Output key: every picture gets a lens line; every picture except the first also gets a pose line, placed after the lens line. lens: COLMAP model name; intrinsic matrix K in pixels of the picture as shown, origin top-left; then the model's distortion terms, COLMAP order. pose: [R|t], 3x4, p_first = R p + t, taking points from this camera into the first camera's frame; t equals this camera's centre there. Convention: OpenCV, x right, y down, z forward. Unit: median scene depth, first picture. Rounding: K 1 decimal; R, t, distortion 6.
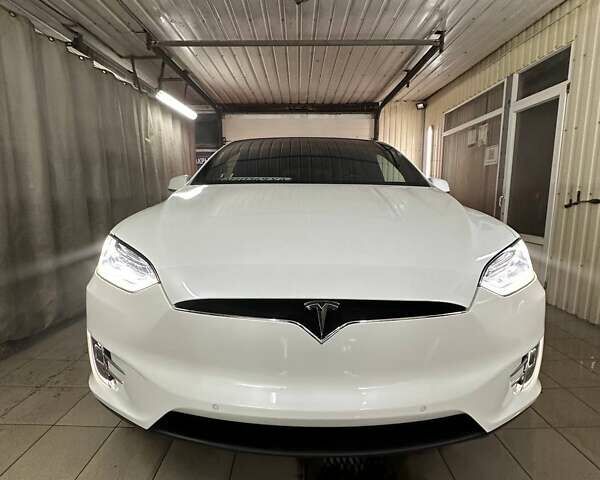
lens RADIAL K [[321.7, 0, 303.1], [0, 321.7, 244.9], [0, 0, 1]] dist [-0.001875, 0.000608]
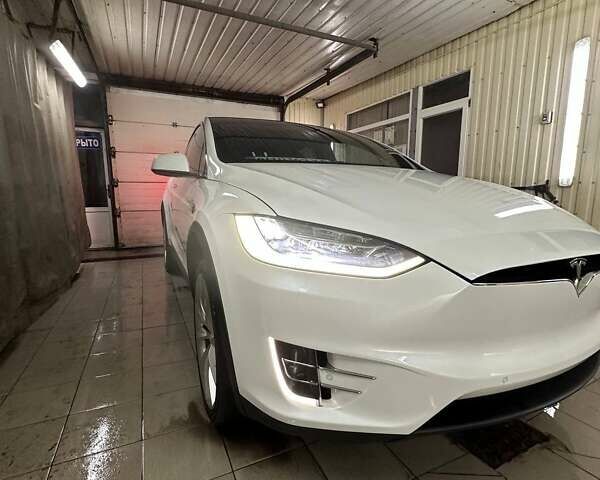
lens RADIAL K [[321.7, 0, 305.5], [0, 321.7, 241.1], [0, 0, 1]] dist [-0.001875, 0.000608]
pose [[0.898754, -0.064282, 0.433715, -0.280205], [0.065226, 0.997789, 0.012722, 0.008531], [-0.433574, 0.016856, 0.900960, 0.092988]]
